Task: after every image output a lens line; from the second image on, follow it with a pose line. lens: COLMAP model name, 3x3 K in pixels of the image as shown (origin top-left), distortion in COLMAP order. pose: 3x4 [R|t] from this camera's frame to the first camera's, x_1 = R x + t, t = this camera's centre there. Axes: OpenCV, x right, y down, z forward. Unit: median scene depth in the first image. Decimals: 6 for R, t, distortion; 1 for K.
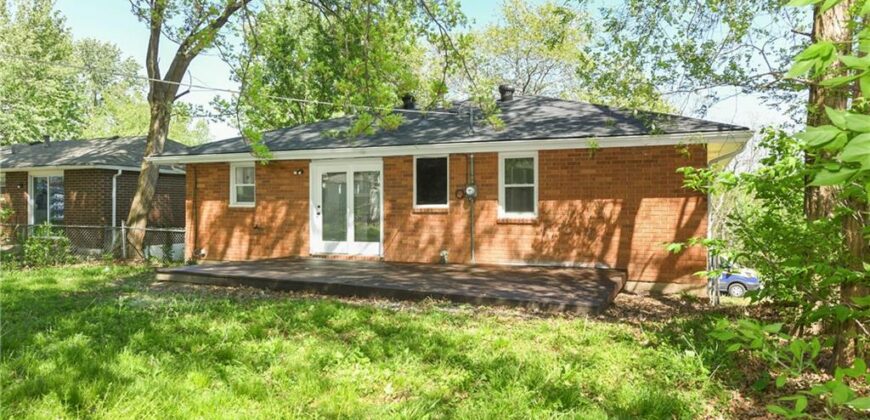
lens RADIAL K [[570.1, 0, 435.0], [0, 570.1, 210.0], [0, 0, 1]] dist [-0.000513, -0.000338]
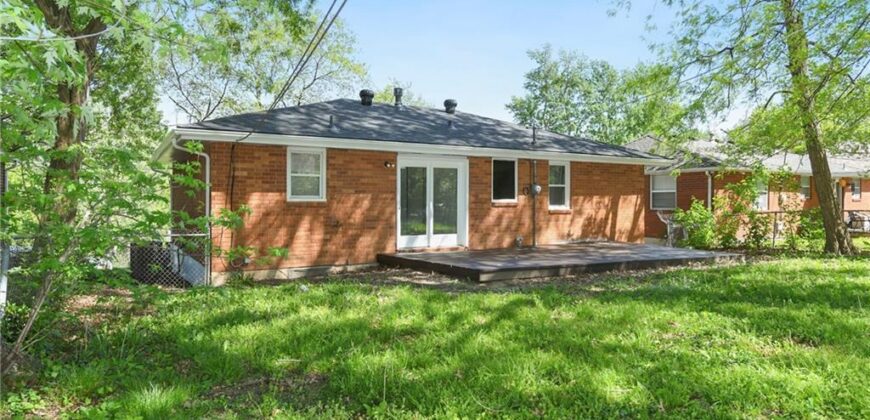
lens RADIAL K [[570.1, 0, 435.0], [0, 570.1, 210.0], [0, 0, 1]] dist [-0.000513, -0.000338]
pose [[0.579419, -0.011119, 0.814954, -1.039216], [0.005514, 0.999938, 0.009723, 0.000422], [-0.815011, -0.001140, 0.579444, 0.410582]]
